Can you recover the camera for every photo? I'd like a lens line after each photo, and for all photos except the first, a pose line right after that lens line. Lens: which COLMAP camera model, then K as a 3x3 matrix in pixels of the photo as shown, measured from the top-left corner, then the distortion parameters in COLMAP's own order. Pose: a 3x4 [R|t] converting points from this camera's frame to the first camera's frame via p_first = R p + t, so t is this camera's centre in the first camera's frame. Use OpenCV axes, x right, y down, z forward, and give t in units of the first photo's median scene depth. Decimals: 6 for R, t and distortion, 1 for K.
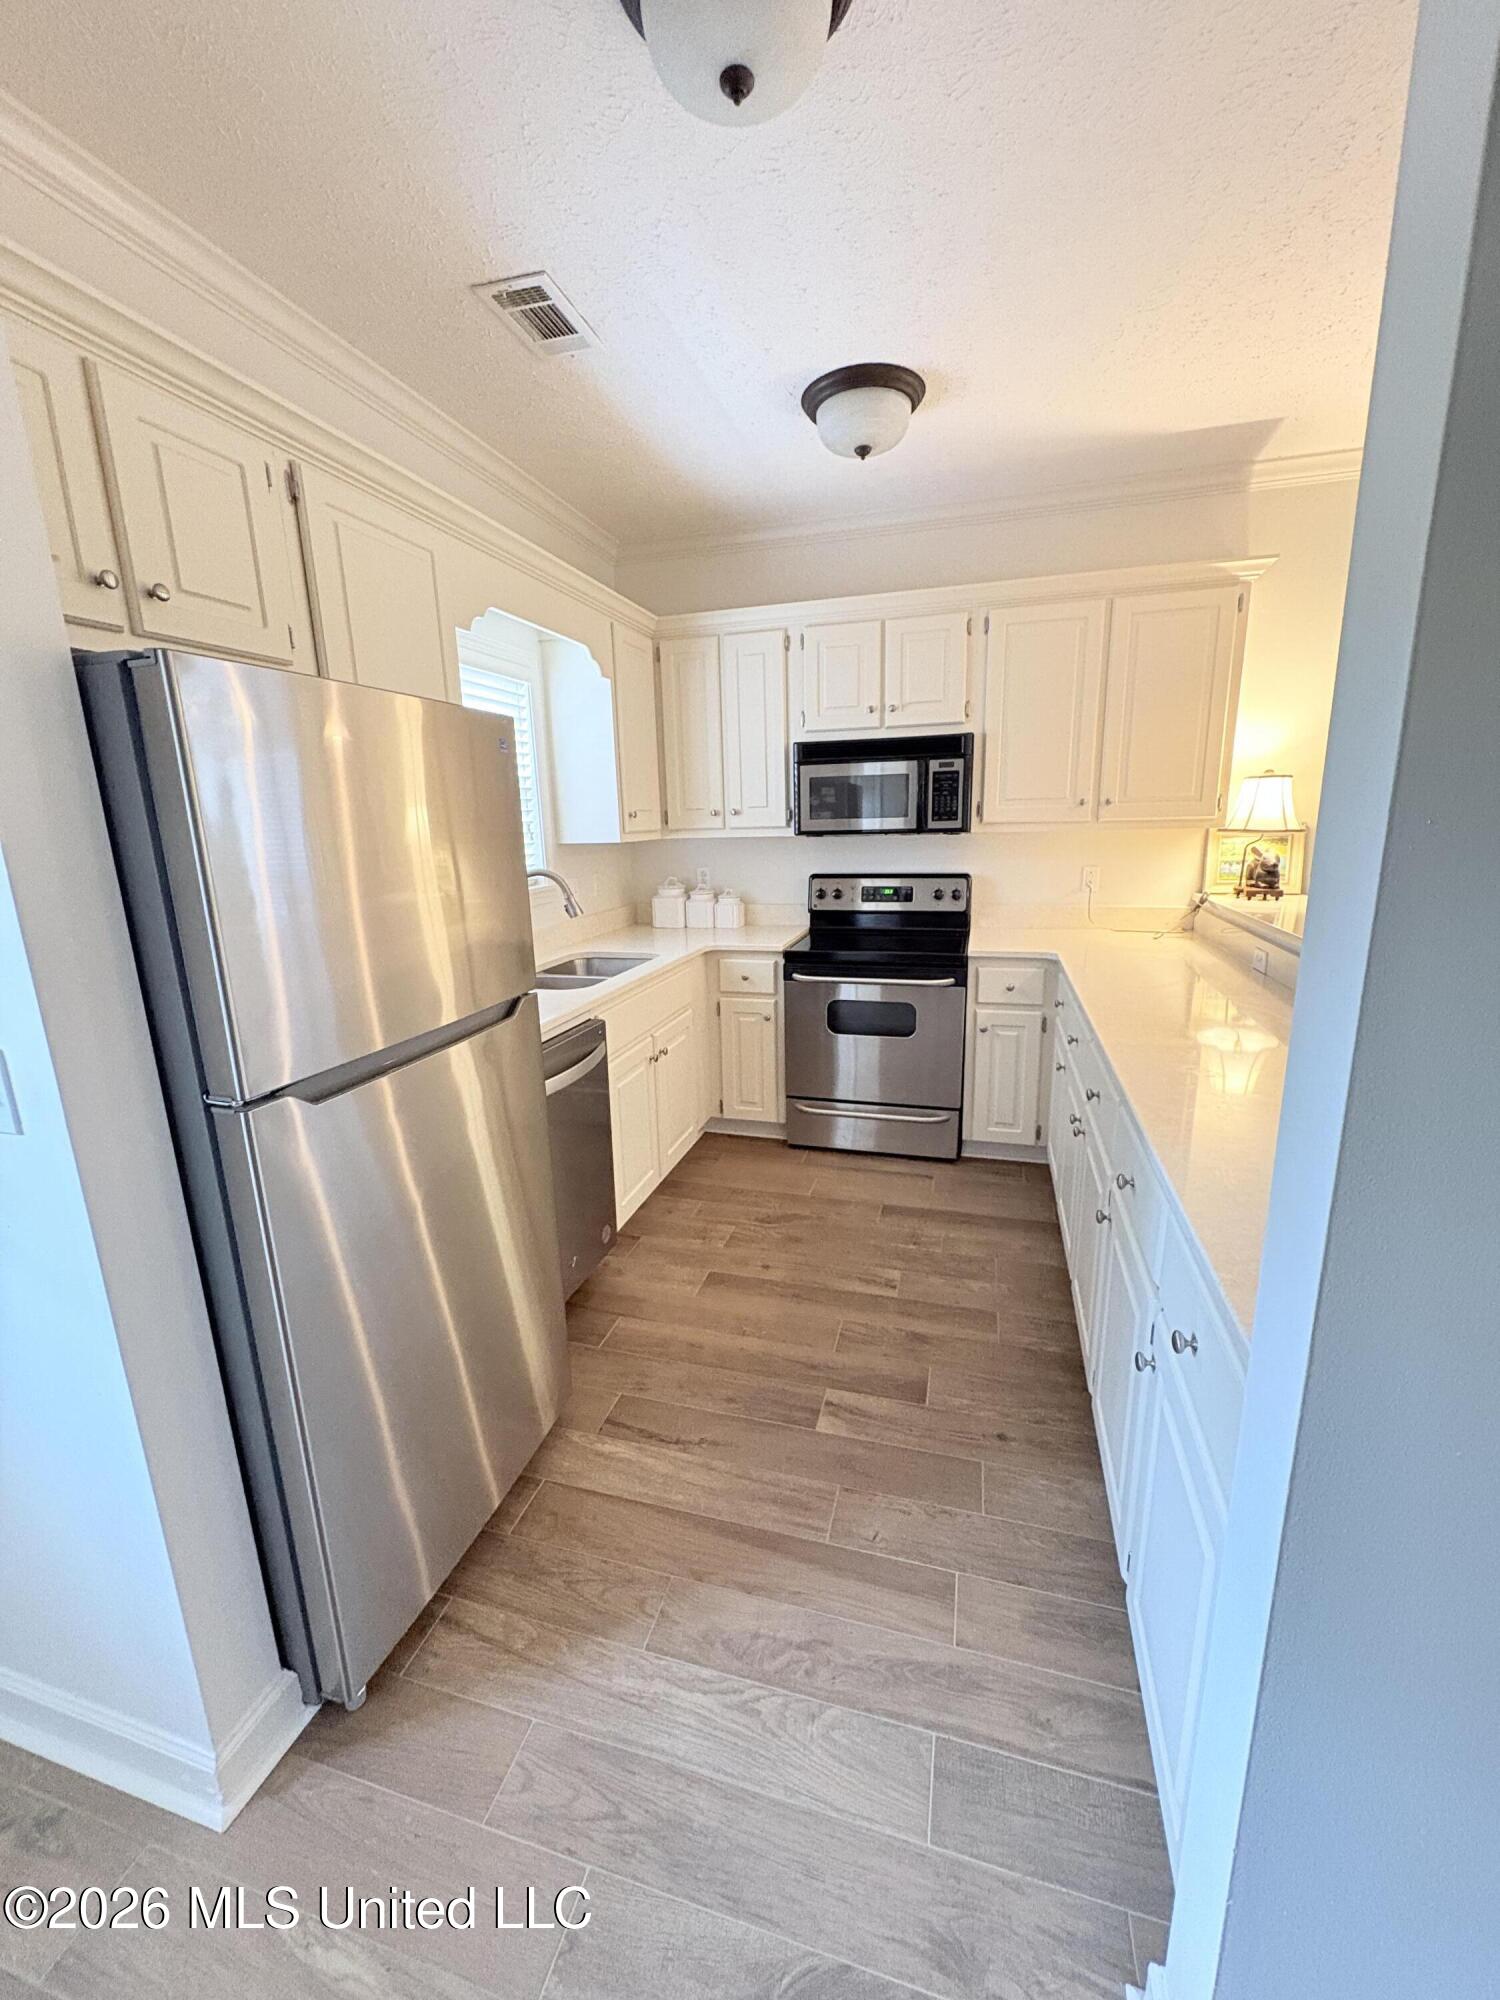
lens RADIAL K [[794.7, 0, 750.0], [0, 794.7, 1000.0], [0, 0, 1]] dist [0.002355, 0.000271]
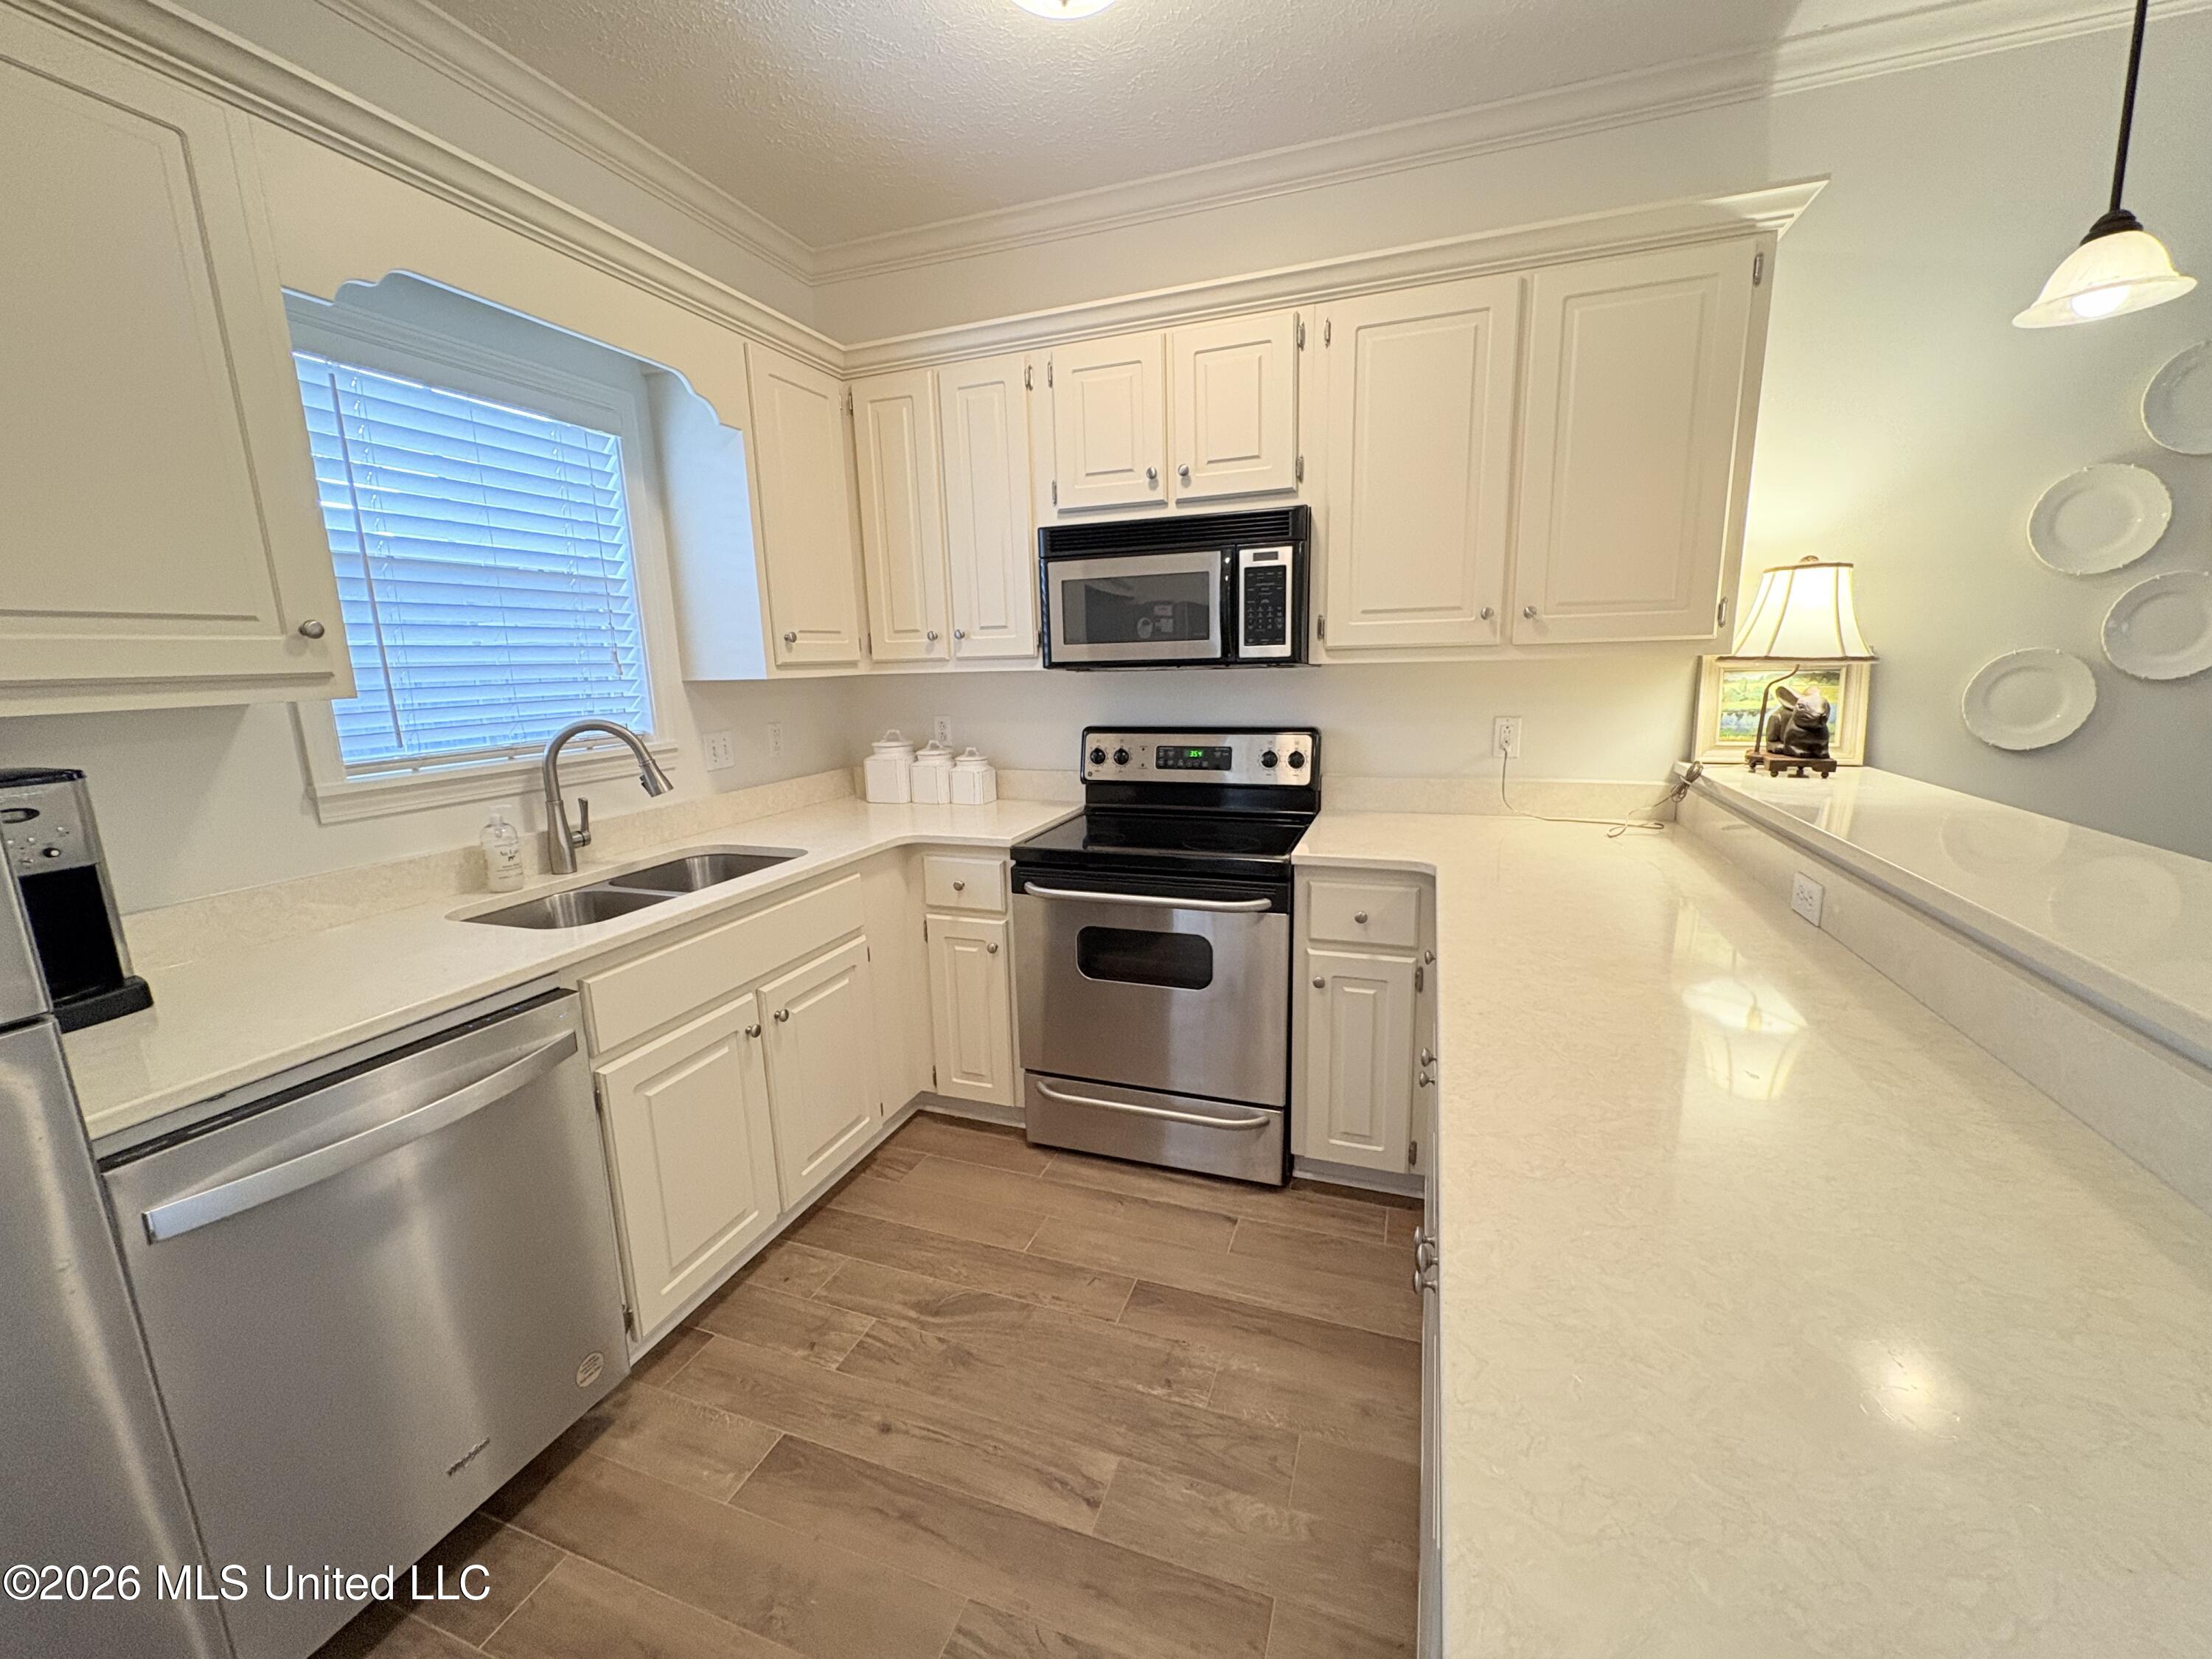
lens RADIAL K [[879.0, 0, 1106.7], [0, 879.0, 831.6], [0, 0, 1]] dist [0.002355, 0.000271]
pose [[0.997547, 0.012169, -0.068935, 0.170460], [-0.014071, 0.999532, -0.027178, -0.057149], [0.068572, 0.028081, 0.997251, 0.301396]]
